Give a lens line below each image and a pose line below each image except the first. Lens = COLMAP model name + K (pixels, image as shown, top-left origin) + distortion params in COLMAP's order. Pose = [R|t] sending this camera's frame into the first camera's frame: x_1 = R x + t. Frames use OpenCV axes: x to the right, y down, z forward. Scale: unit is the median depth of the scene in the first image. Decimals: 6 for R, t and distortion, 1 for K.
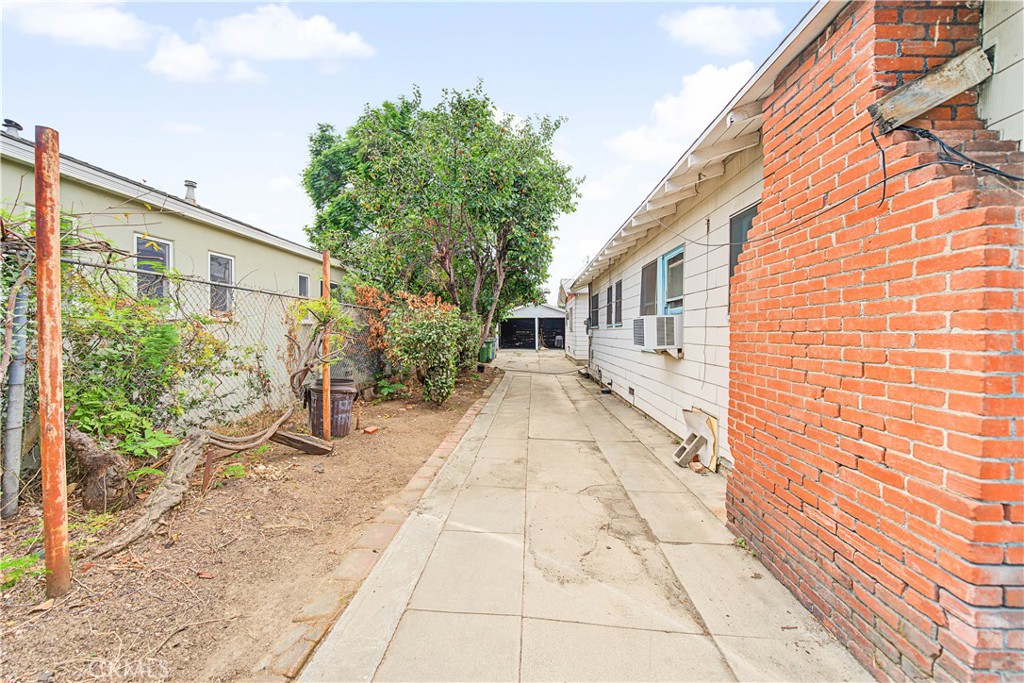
lens RADIAL K [[357.6, 0, 508.8], [0, 357.6, 336.8], [0, 0, 1]] dist [-0.028916, 0.003601]
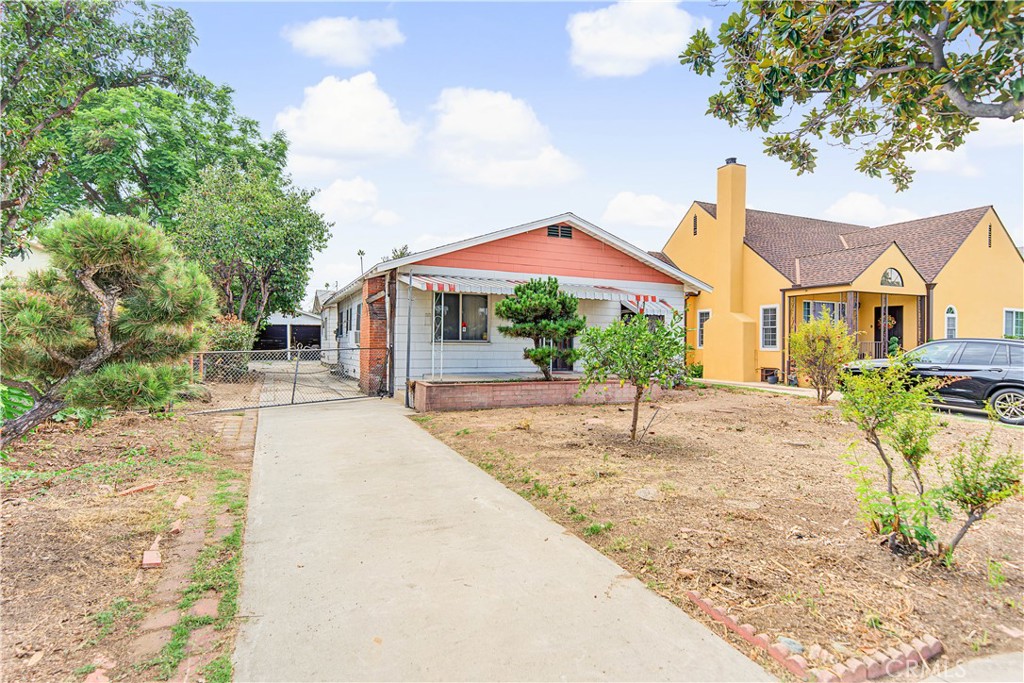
lens RADIAL K [[541.7, 0, 512.0], [0, 541.7, 341.5], [0, 0, 1]] dist [0.021576, -0.000251]
pose [[0.885308, 0.009341, 0.464911, -0.288687], [-0.001719, 0.999857, -0.016814, 0.057531], [-0.465002, 0.014086, 0.885198, -2.265571]]
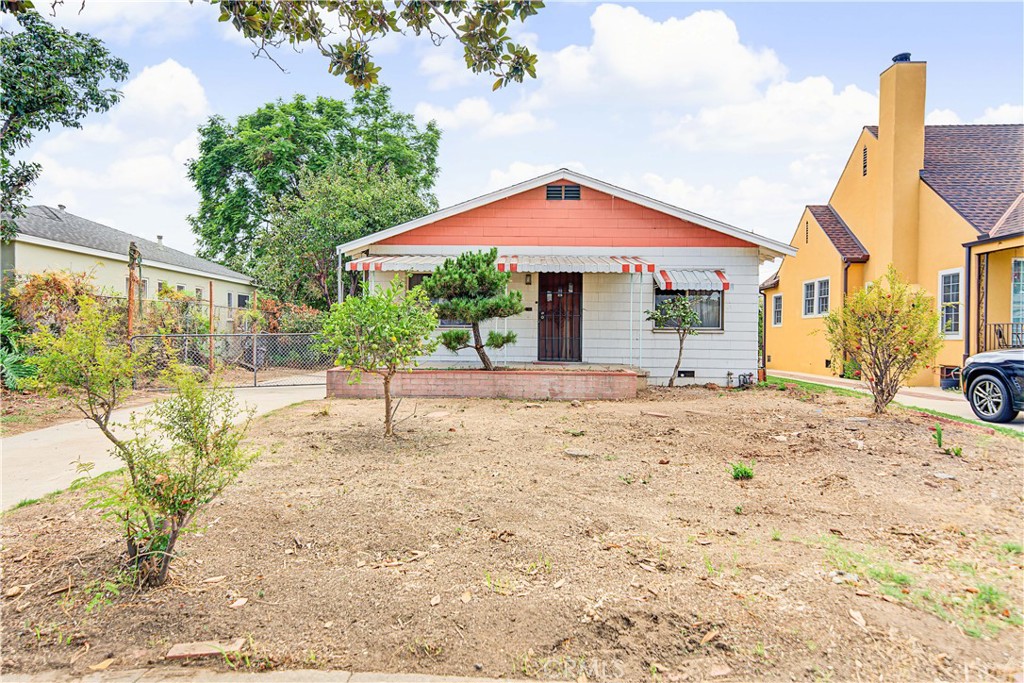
lens RADIAL K [[618.3, 0, 504.3], [0, 618.3, 336.9], [0, 0, 1]] dist [0.038669, 0.000346]
pose [[0.999736, 0.007898, 0.021589, 0.843146], [-0.007552, 0.999842, -0.016065, 0.097534], [-0.021712, 0.015898, 0.999638, -2.514817]]
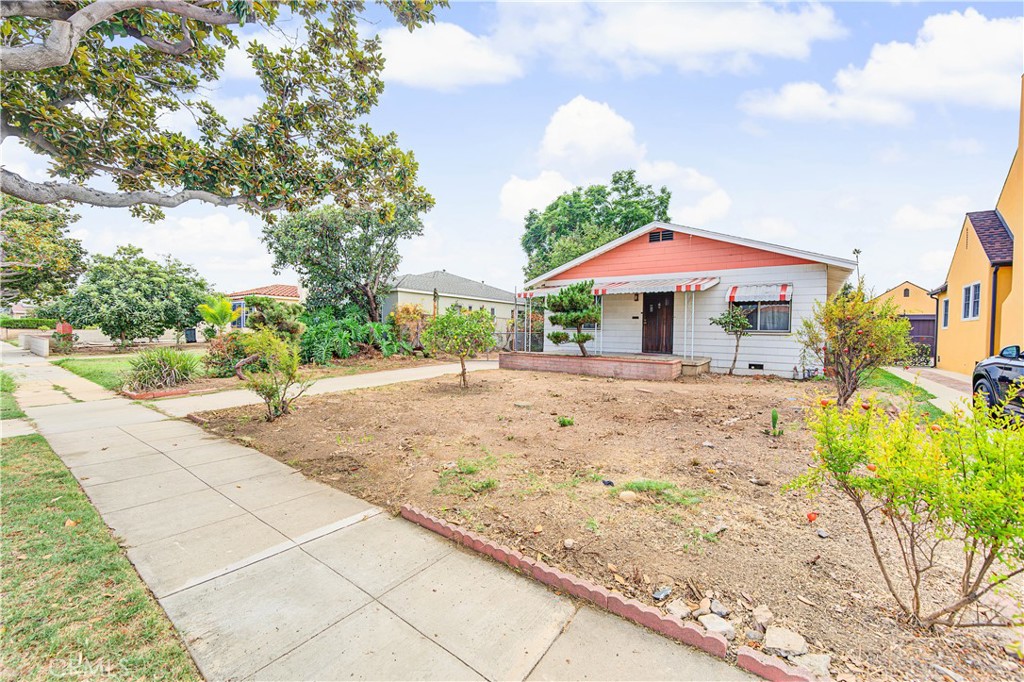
lens RADIAL K [[410.0, 0, 512.2], [0, 410.0, 336.9], [0, 0, 1]] dist [-0.006014, 0.000383]
pose [[0.839257, 0.019676, -0.543379, 1.697464], [-0.022978, 0.999736, 0.000713, 0.076424], [0.543249, 0.011888, 0.839487, -2.489333]]
